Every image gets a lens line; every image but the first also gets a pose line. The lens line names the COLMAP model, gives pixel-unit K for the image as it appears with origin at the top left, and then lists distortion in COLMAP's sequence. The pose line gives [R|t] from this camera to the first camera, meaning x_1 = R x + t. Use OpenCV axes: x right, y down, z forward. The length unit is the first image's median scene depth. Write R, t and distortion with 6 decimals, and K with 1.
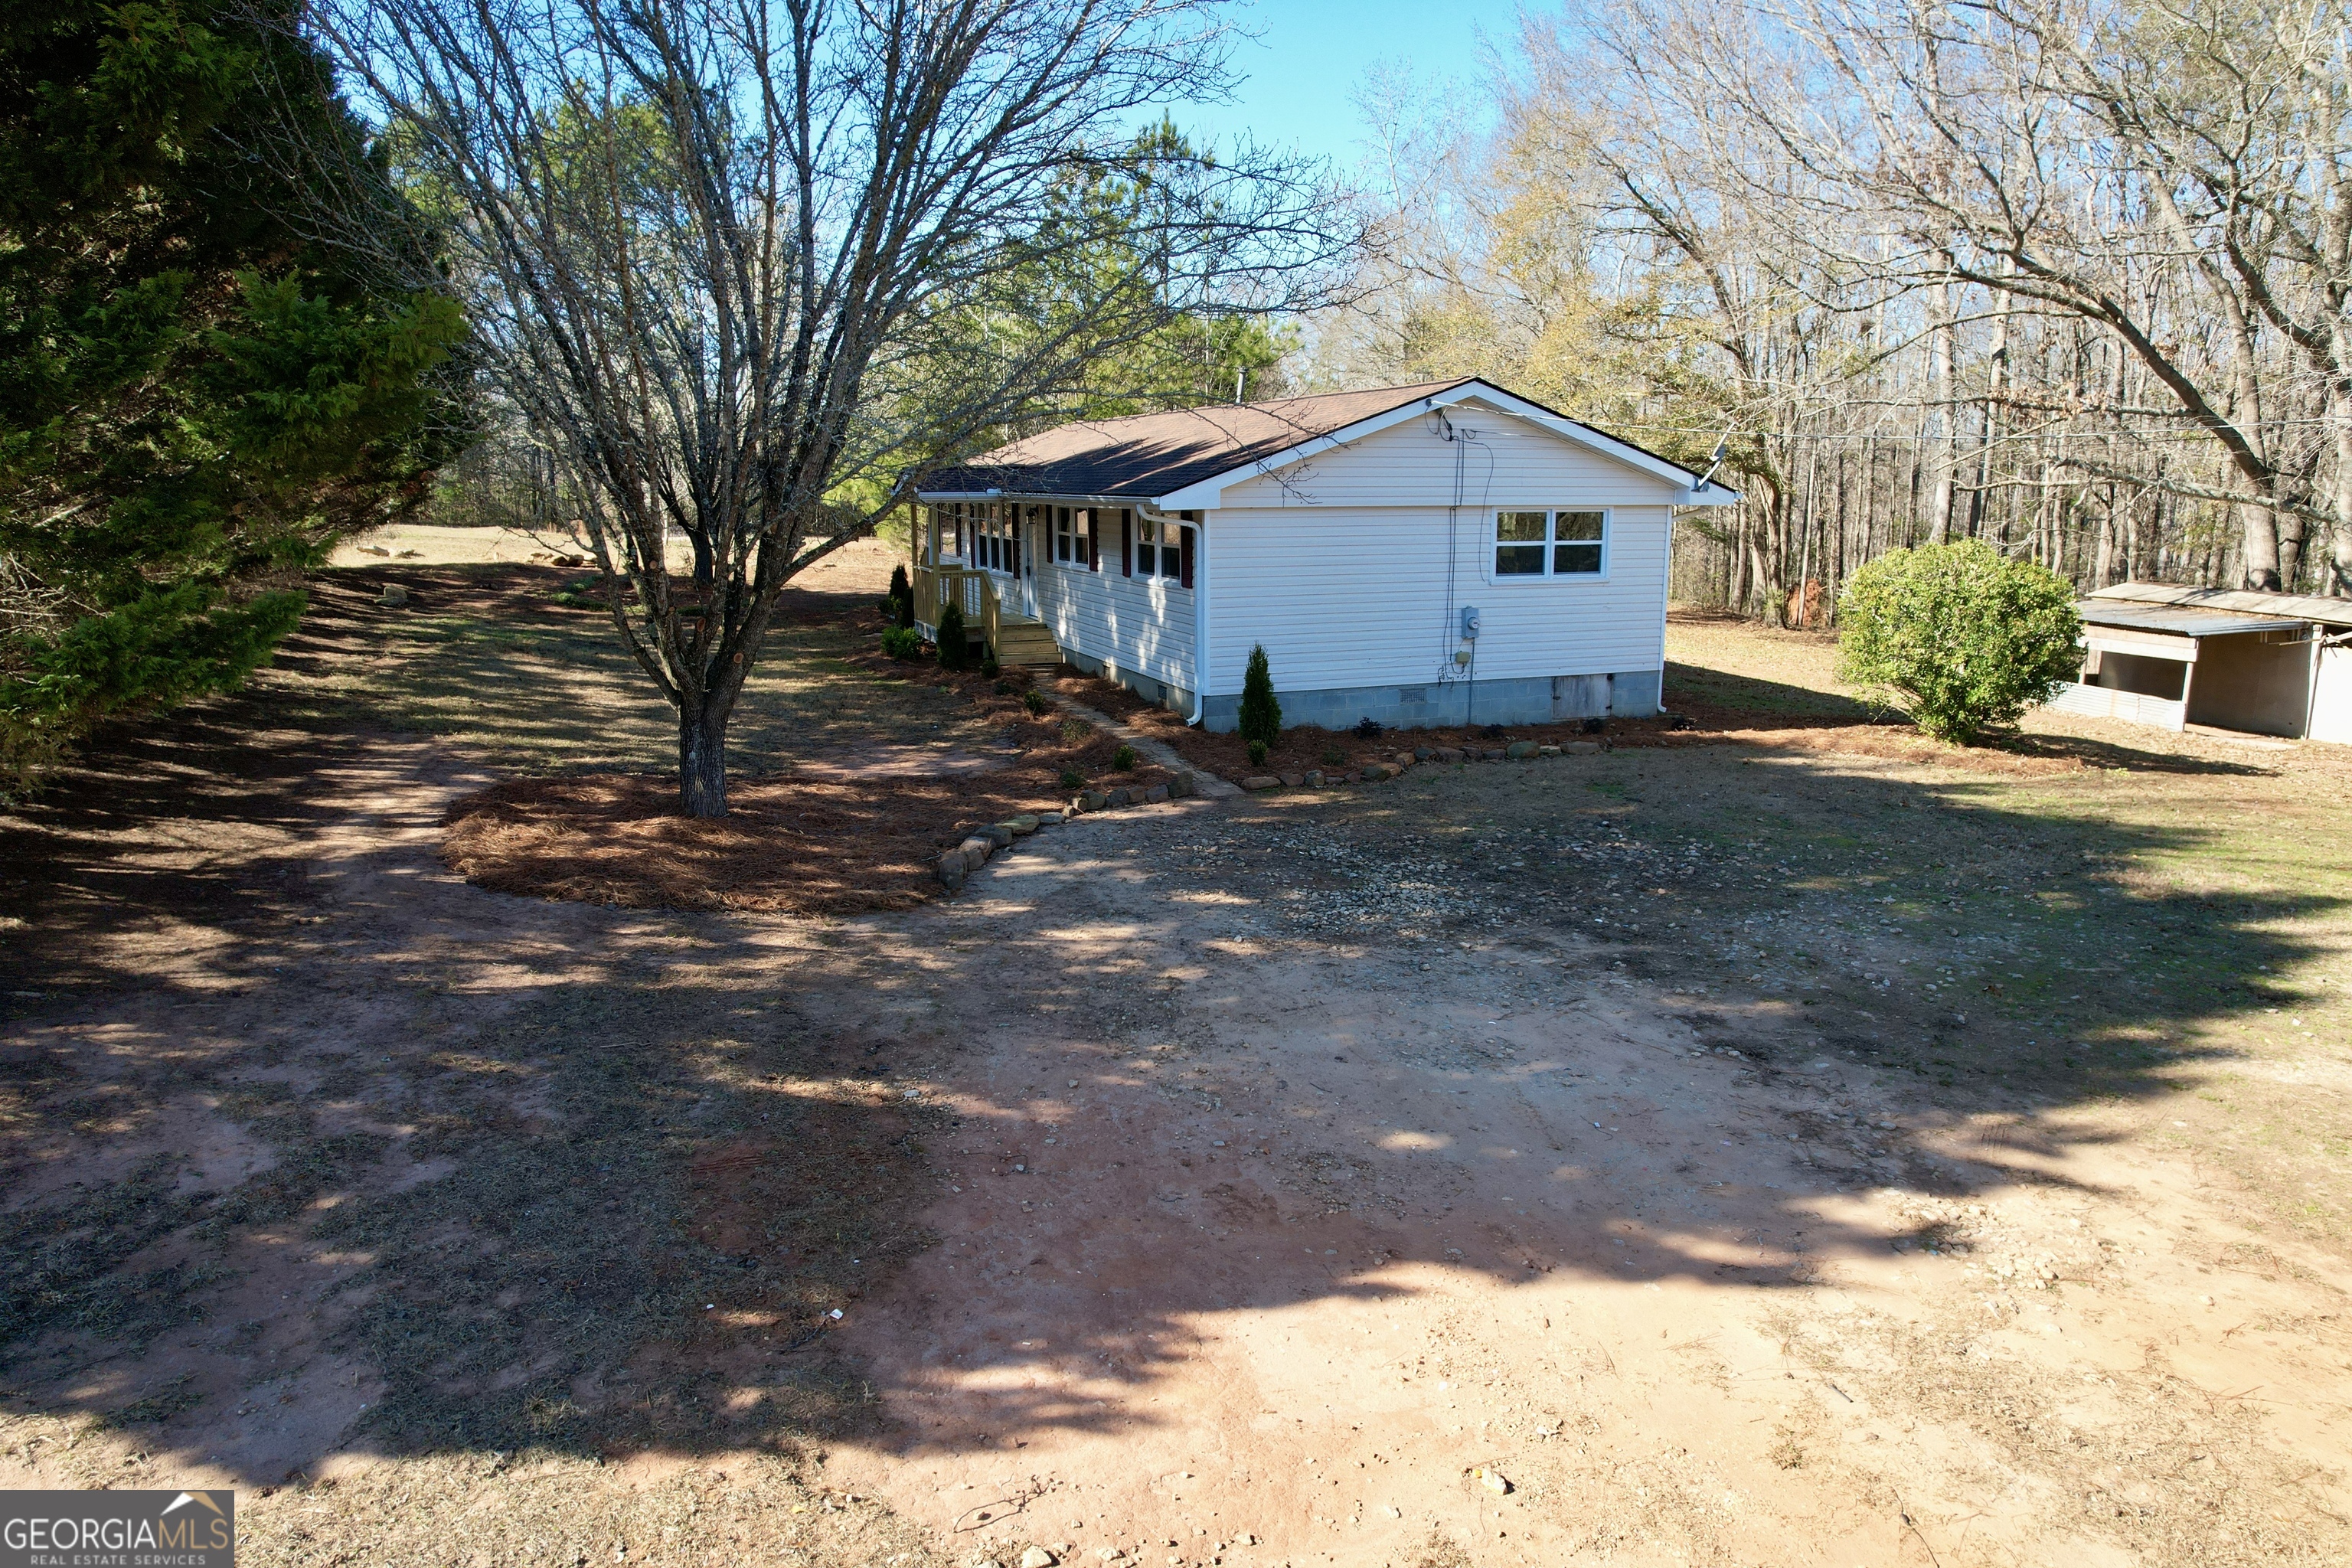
lens RADIAL K [[1506.4, 0, 1176.0], [0, 1506.4, 784.0], [0, 0, 1]] dist [-0.076851, 0.061085]
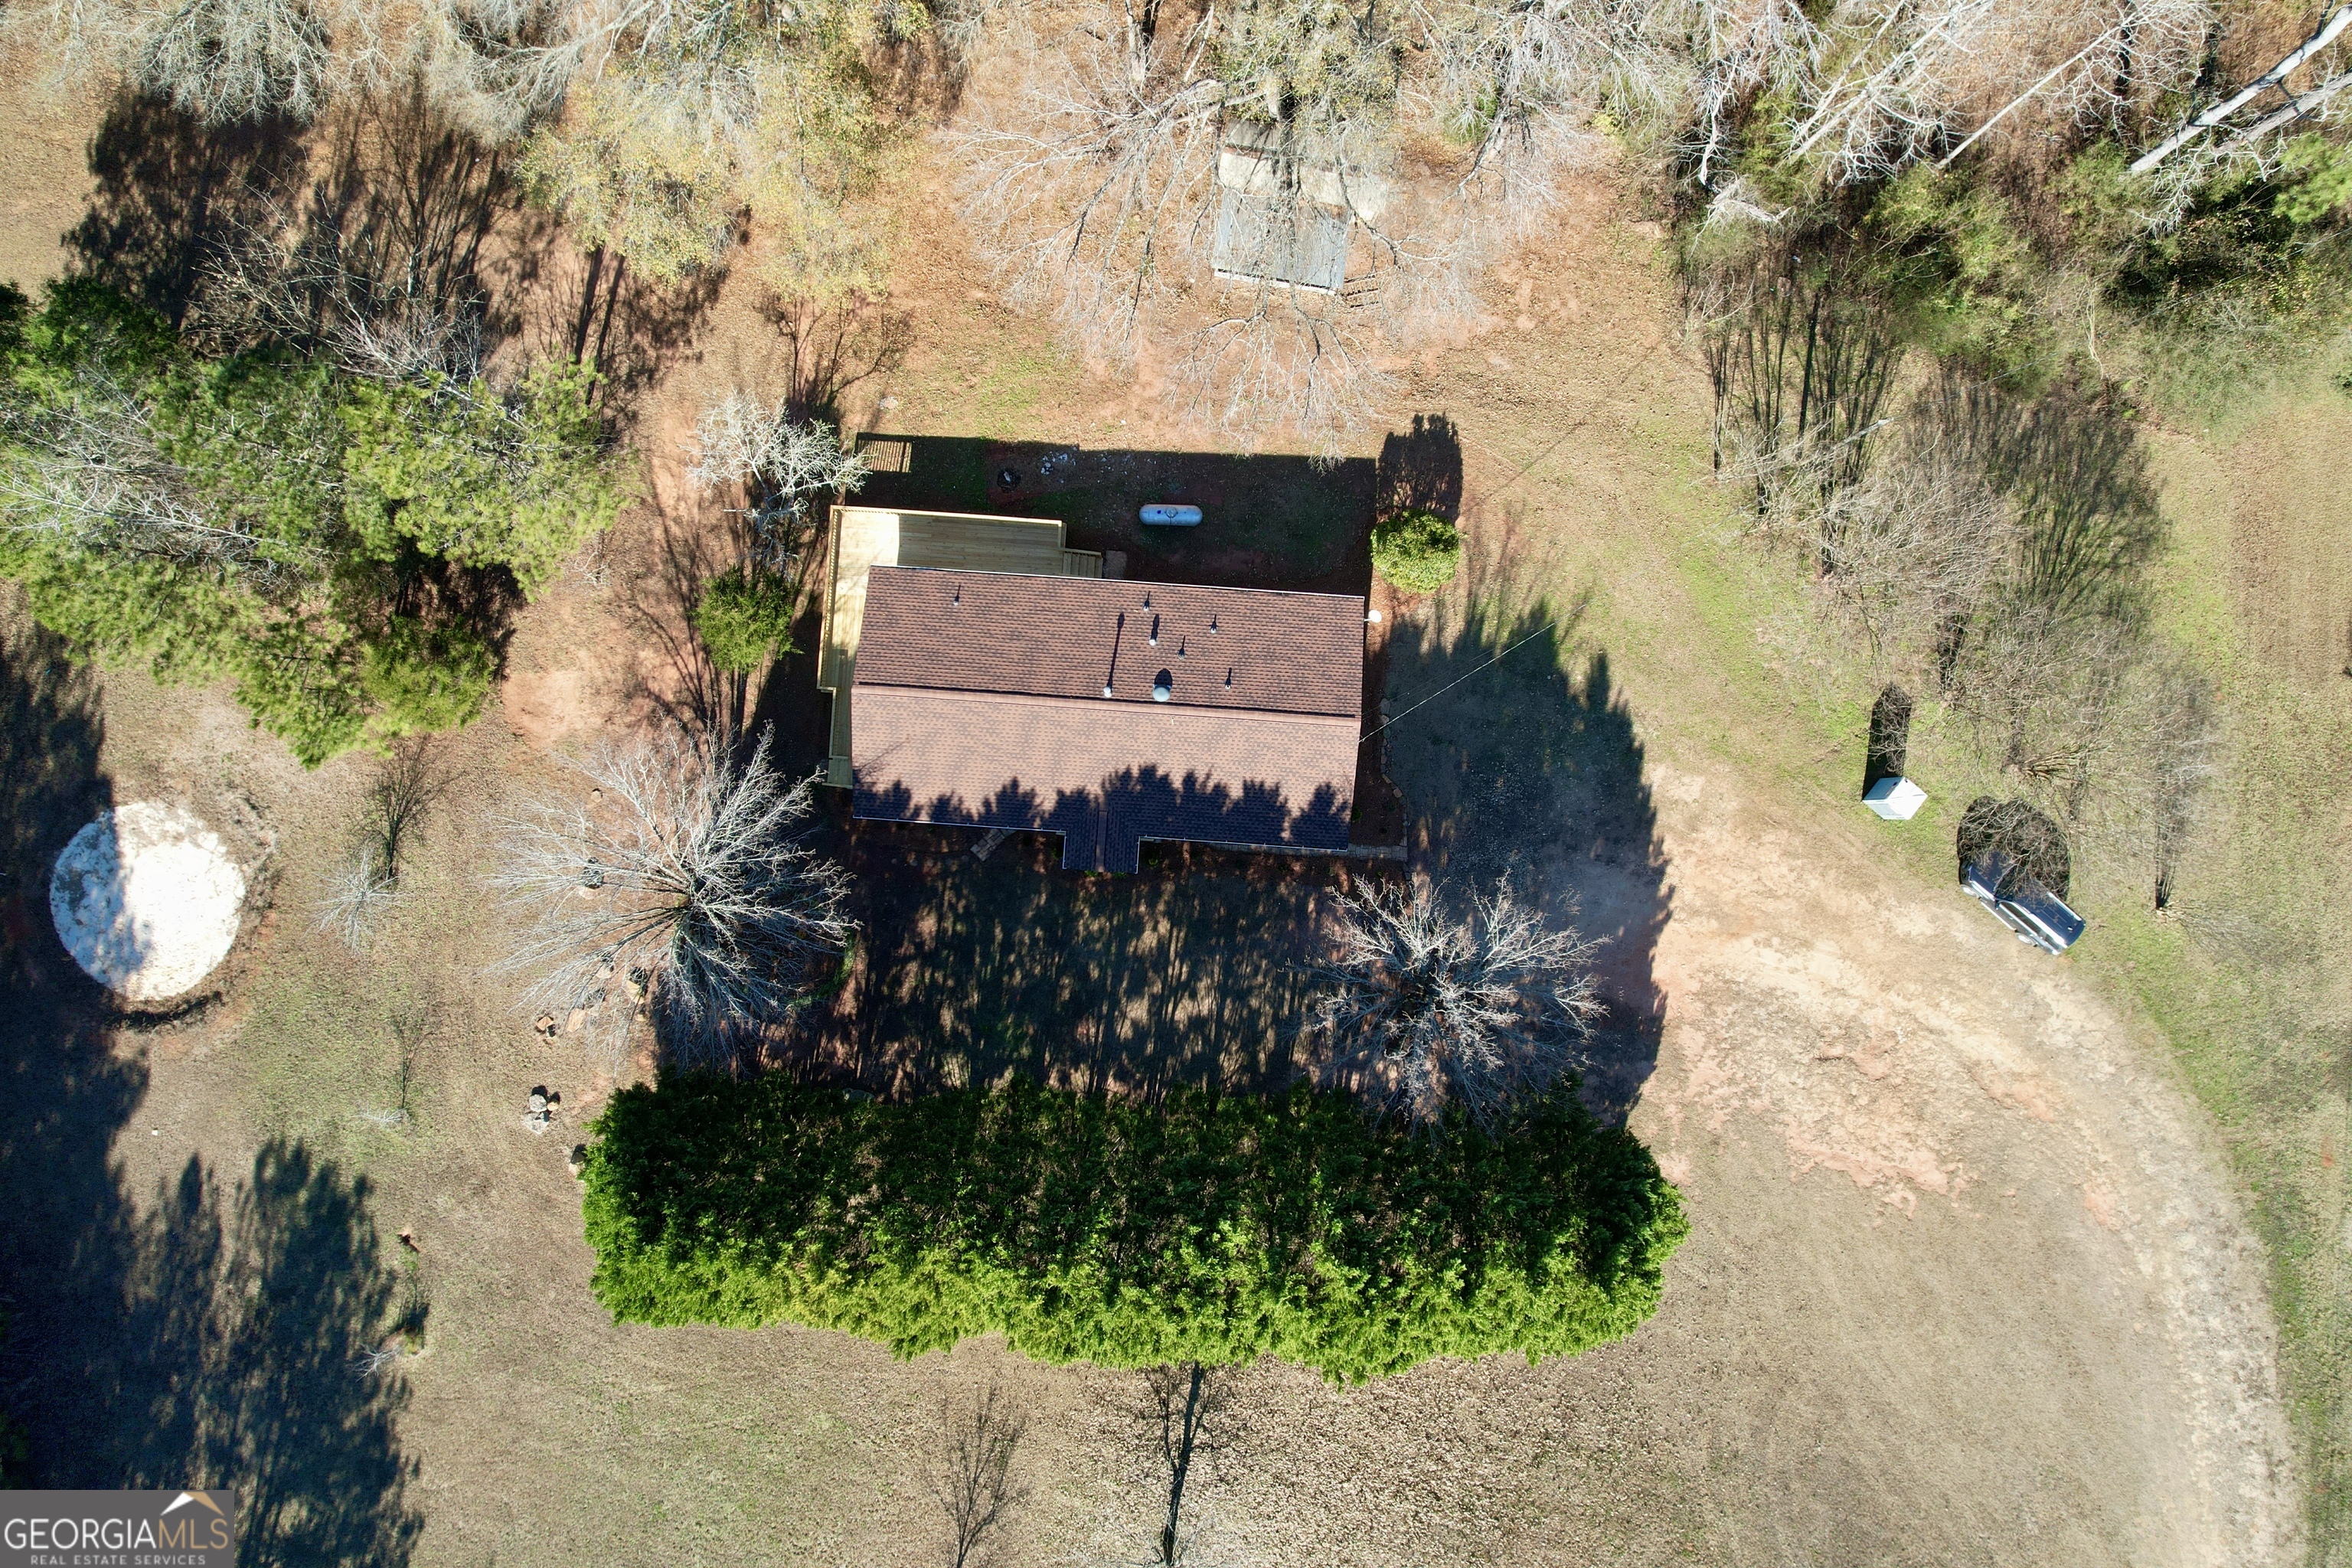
lens RADIAL K [[1500.3, 0, 1182.6], [0, 1500.3, 787.9], [0, 0, 1]] dist [-0.073597, 0.063261]
pose [[0.422056, -0.906558, -0.004696, -0.052953], [0.182365, 0.079824, 0.979985, -5.574112], [-0.888038, -0.414465, 0.199014, 1.349392]]
